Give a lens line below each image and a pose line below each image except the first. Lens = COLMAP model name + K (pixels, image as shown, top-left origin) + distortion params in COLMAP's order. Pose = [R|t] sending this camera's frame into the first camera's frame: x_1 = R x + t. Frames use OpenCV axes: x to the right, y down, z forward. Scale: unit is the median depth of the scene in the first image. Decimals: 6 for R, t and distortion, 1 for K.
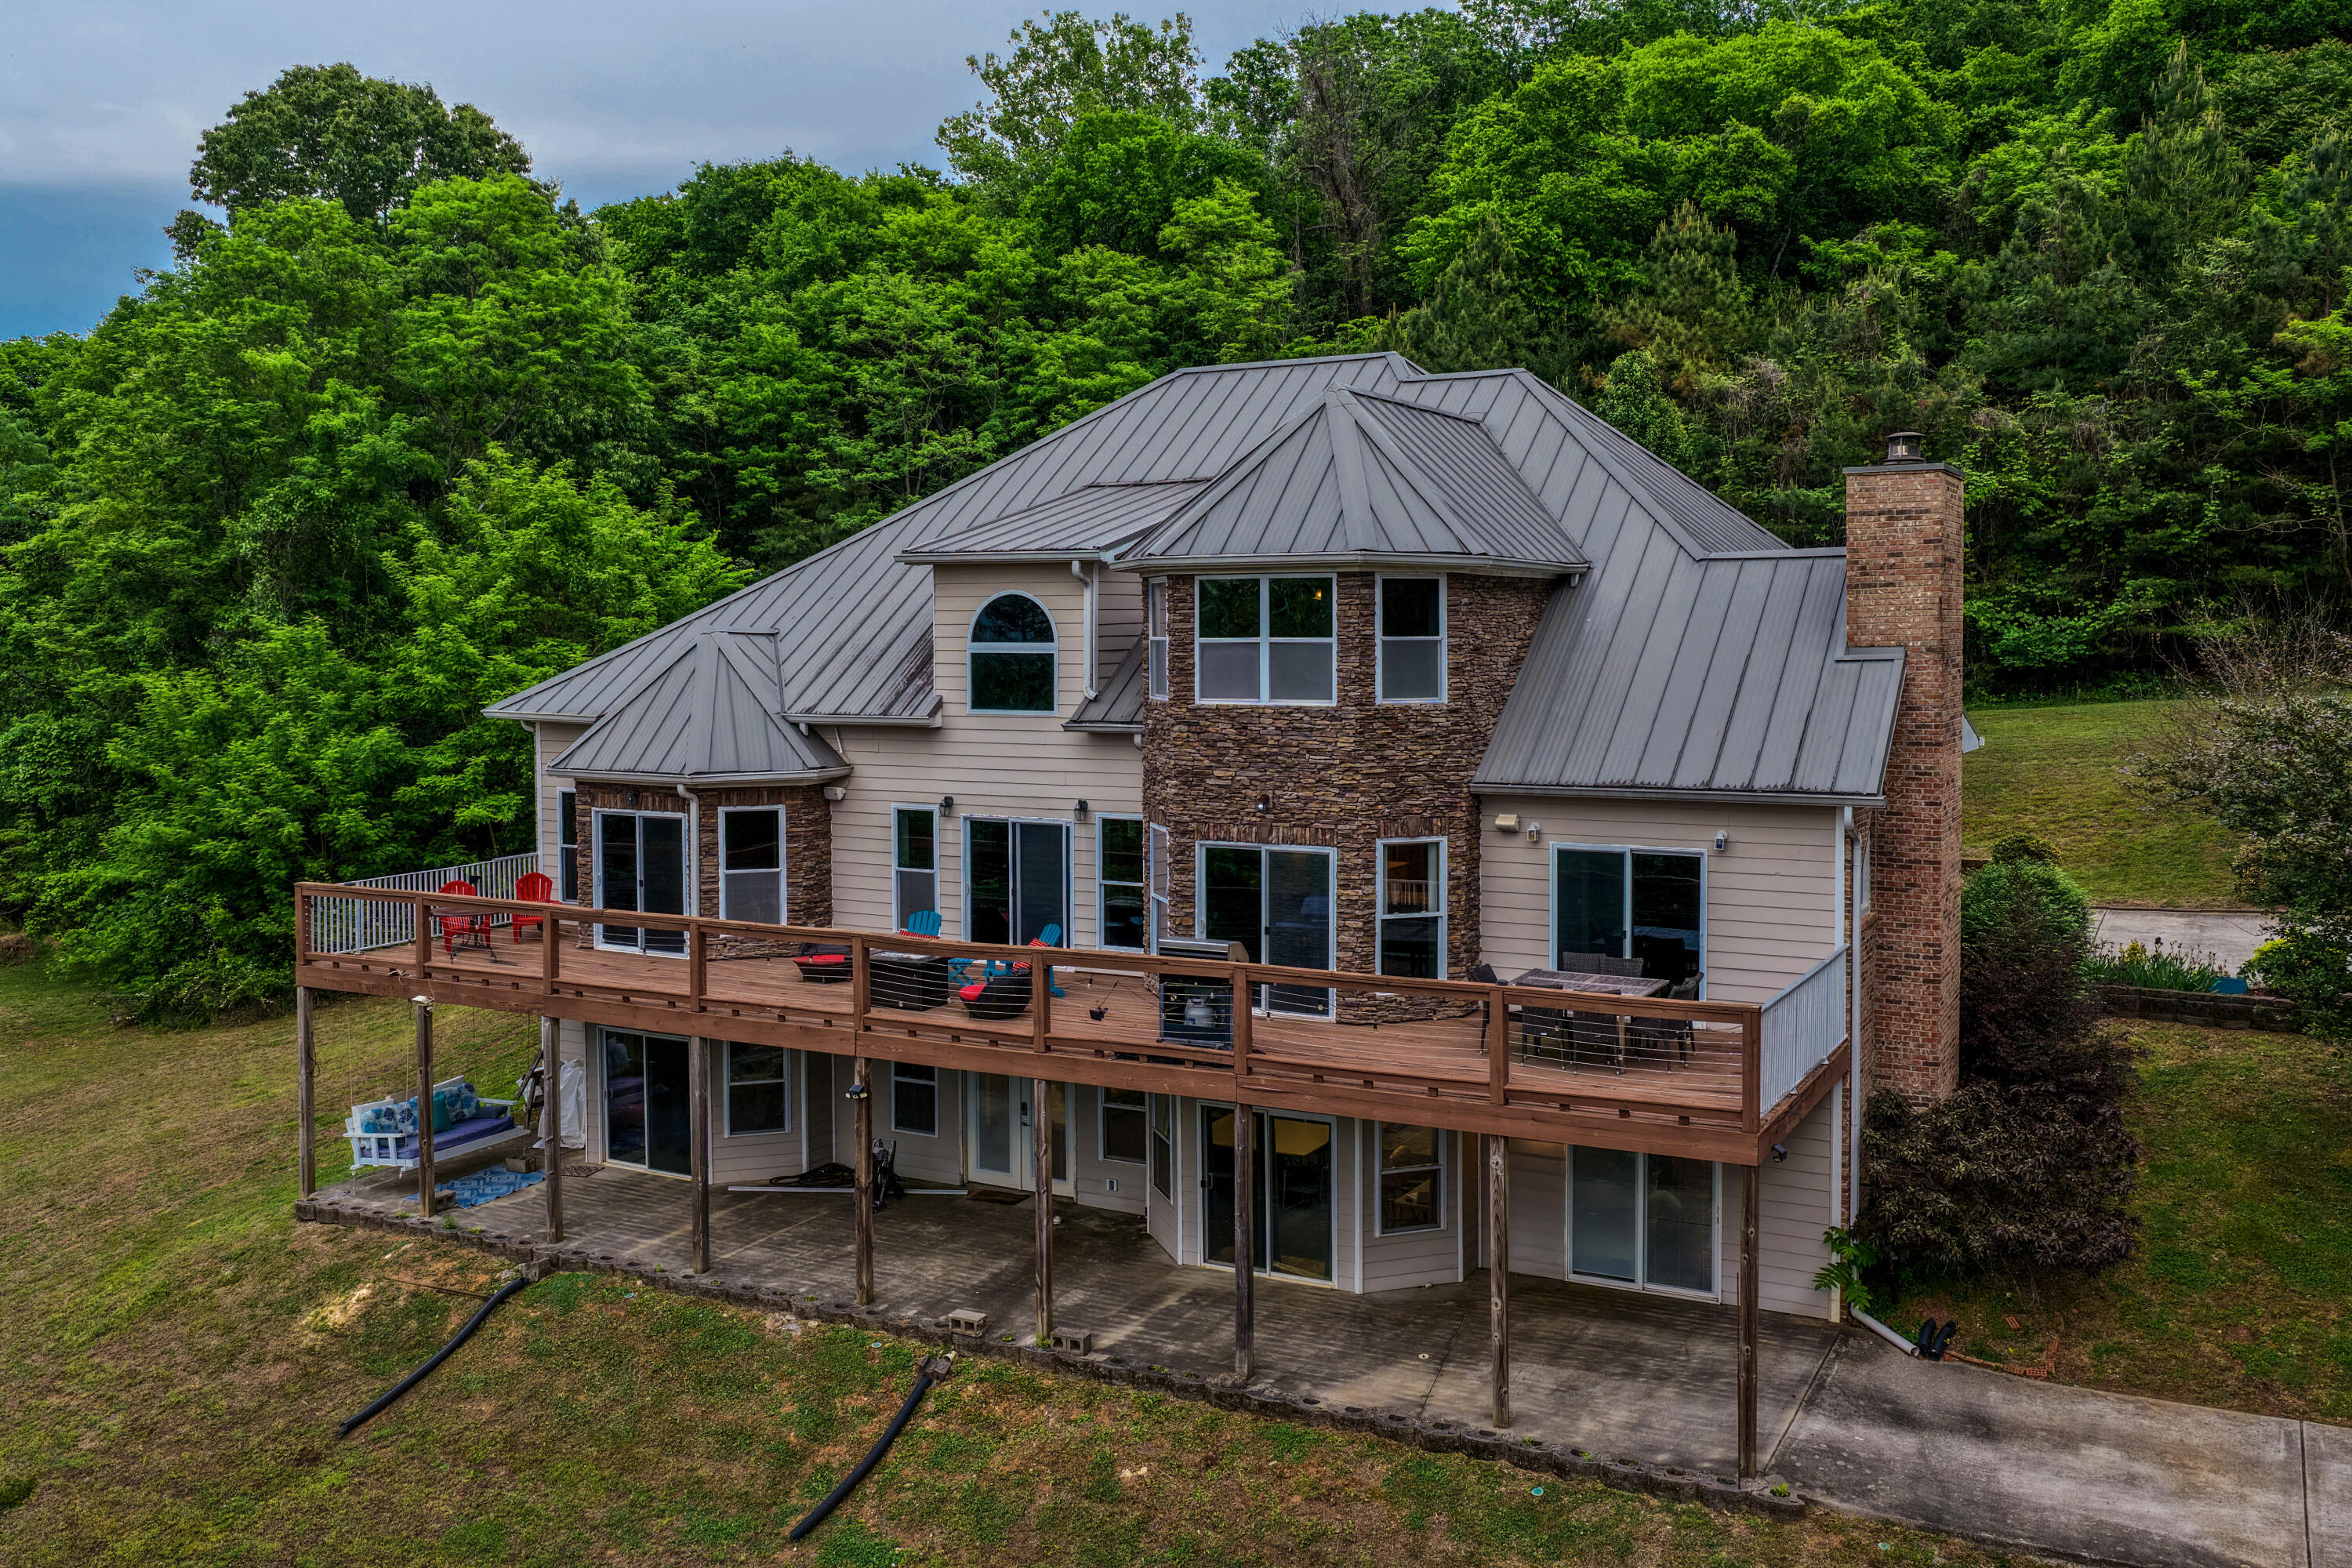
lens RADIAL K [[1898.5, 0, 1174.2], [0, 1898.5, 684.2], [0, 0, 1]] dist [-0.013215, 0.030190]
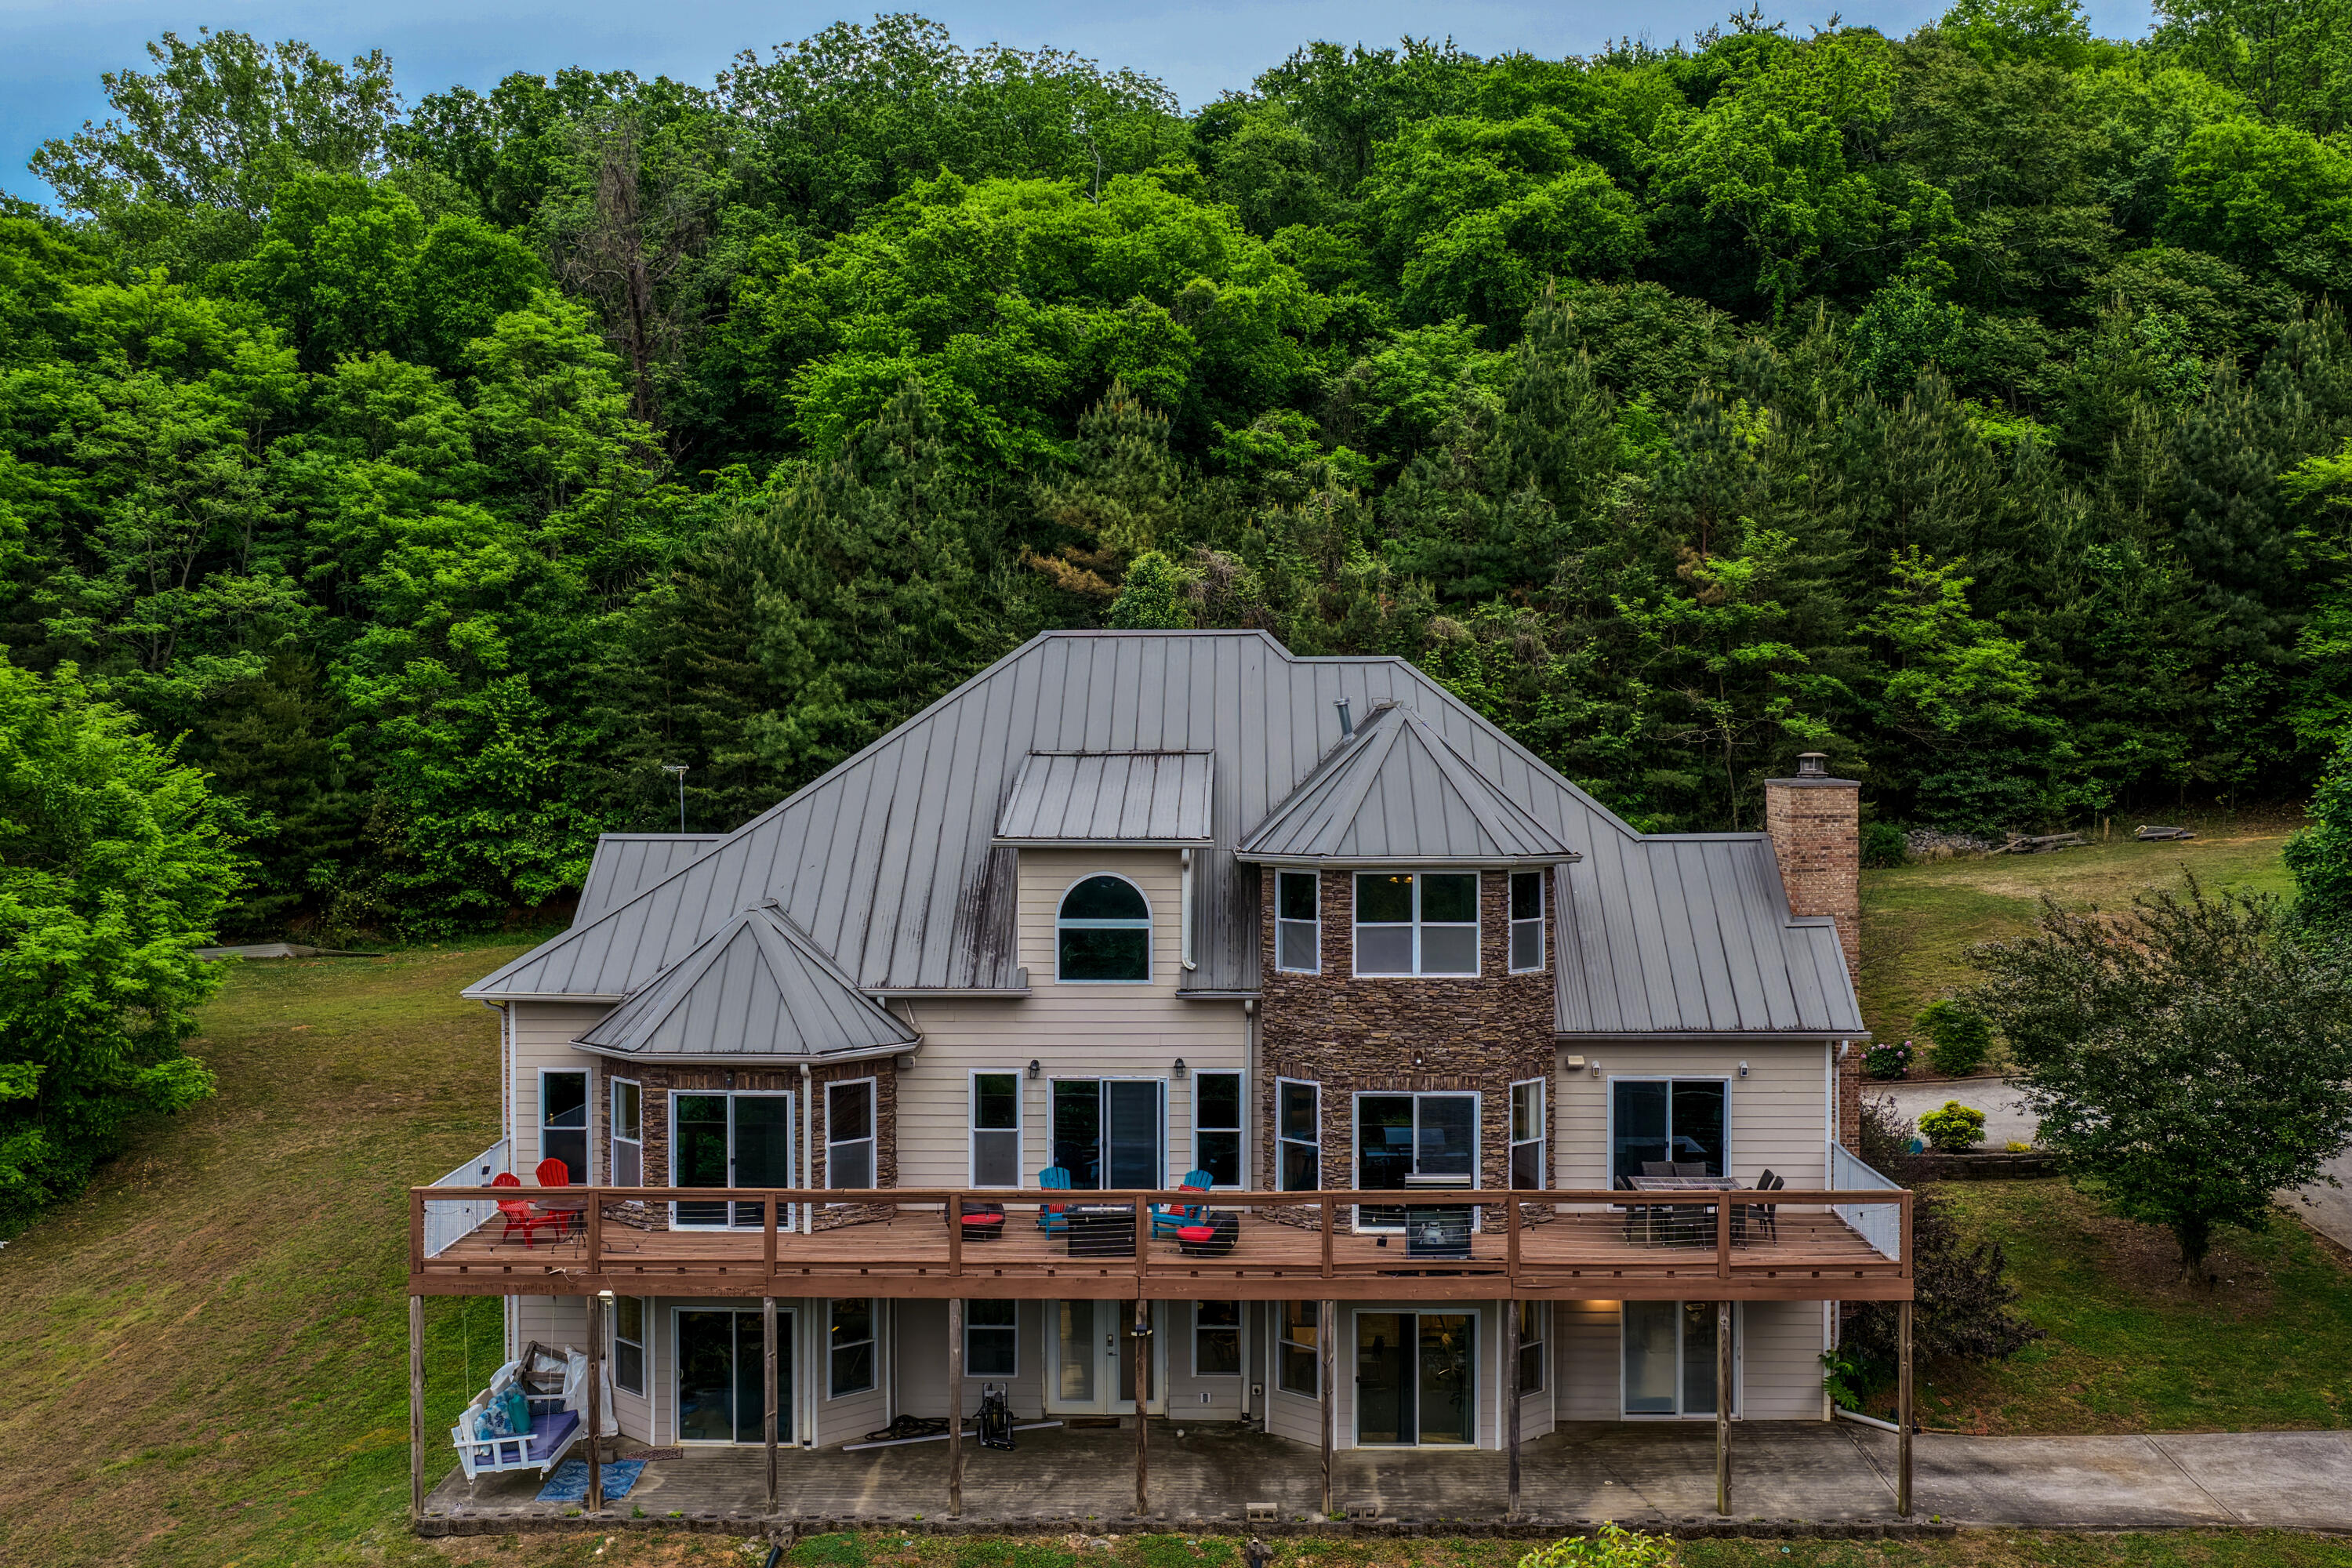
lens RADIAL K [[2291.2, 0, 1177.5], [0, 2291.2, 762.4], [0, 0, 1]] dist [-0.015429, 0.026967]
pose [[0.901575, -0.000371, 0.432622, -0.613928], [0.012276, 0.999619, -0.024728, -0.078318], [-0.432448, 0.027605, 0.901236, -0.225193]]
